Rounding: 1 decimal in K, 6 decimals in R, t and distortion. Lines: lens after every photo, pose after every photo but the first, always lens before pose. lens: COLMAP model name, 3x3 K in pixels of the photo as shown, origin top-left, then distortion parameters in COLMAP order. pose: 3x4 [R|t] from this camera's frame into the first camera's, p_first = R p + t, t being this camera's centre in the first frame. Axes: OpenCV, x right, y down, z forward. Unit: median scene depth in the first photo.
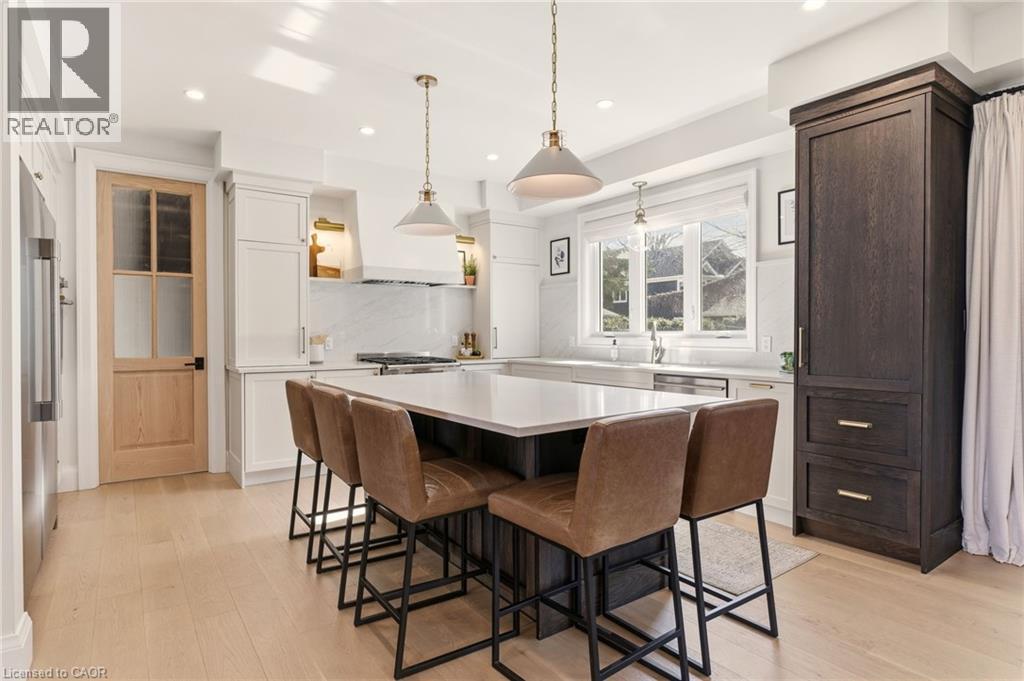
lens RADIAL K [[551.7, 0, 512.9], [0, 551.7, 340.6], [0, 0, 1]] dist [0.002412, 0.000608]
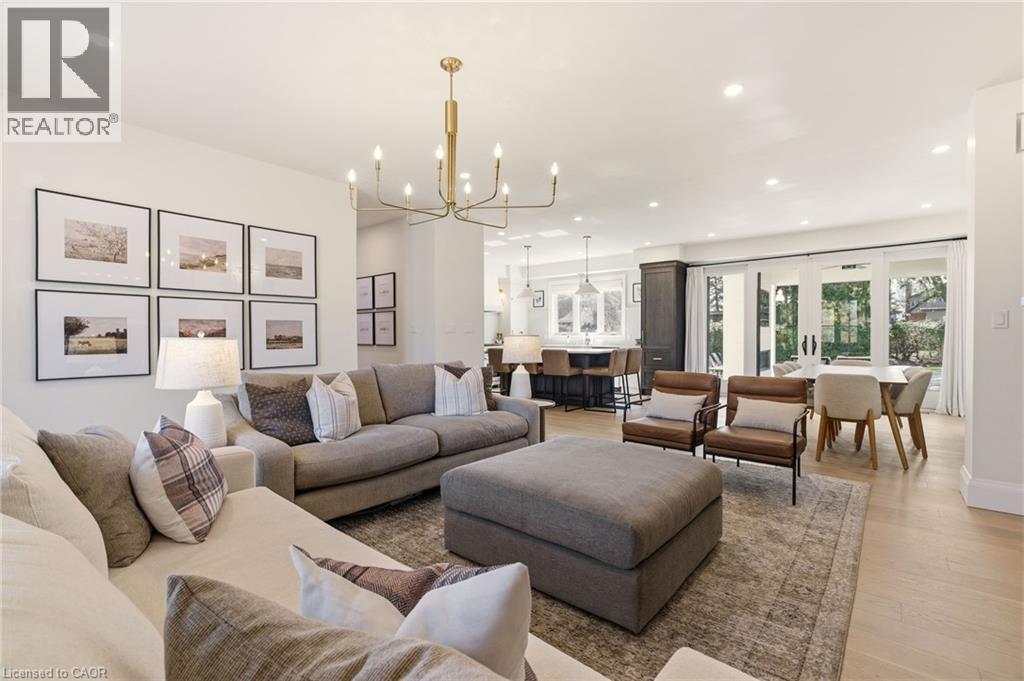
lens RADIAL K [[457.5, 0, 511.4], [0, 457.5, 338.5], [0, 0, 1]] dist [0.005122, 0.000879]
pose [[0.967771, -0.003318, 0.251809, -0.628493], [0.004575, 0.999980, -0.004407, 0.019708], [-0.251789, 0.005417, 0.967767, -0.981753]]
